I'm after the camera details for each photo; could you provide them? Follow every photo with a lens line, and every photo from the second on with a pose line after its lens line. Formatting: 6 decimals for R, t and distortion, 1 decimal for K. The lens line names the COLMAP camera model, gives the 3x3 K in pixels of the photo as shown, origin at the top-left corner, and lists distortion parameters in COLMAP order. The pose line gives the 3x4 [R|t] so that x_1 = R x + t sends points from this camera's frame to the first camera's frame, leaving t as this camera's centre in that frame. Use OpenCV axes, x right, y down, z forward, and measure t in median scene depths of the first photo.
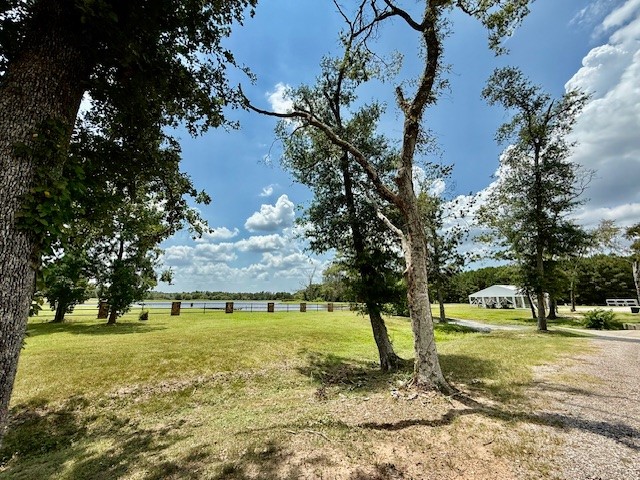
lens RADIAL K [[254.9, 0, 317.4], [0, 254.9, 241.8], [0, 0, 1]] dist [-0.003144, -0.000415]
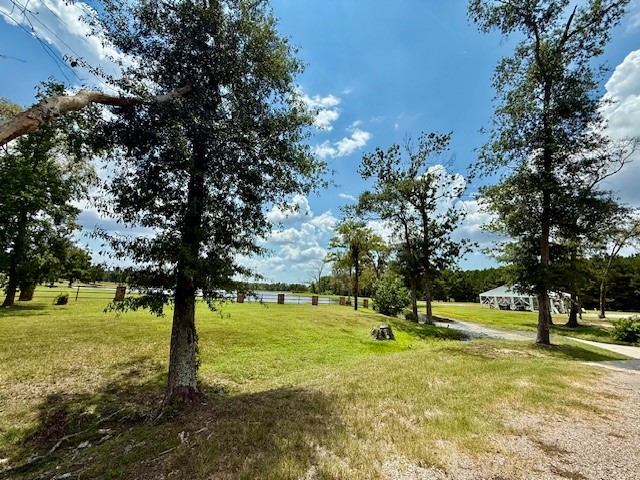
lens RADIAL K [[254.9, 0, 317.4], [0, 254.9, 241.8], [0, 0, 1]] dist [-0.003144, -0.000415]
pose [[0.996975, 0.026584, -0.073035, 0.174668], [-0.024763, 0.999362, 0.025728, 0.036033], [0.073672, -0.023842, 0.996997, 0.147349]]
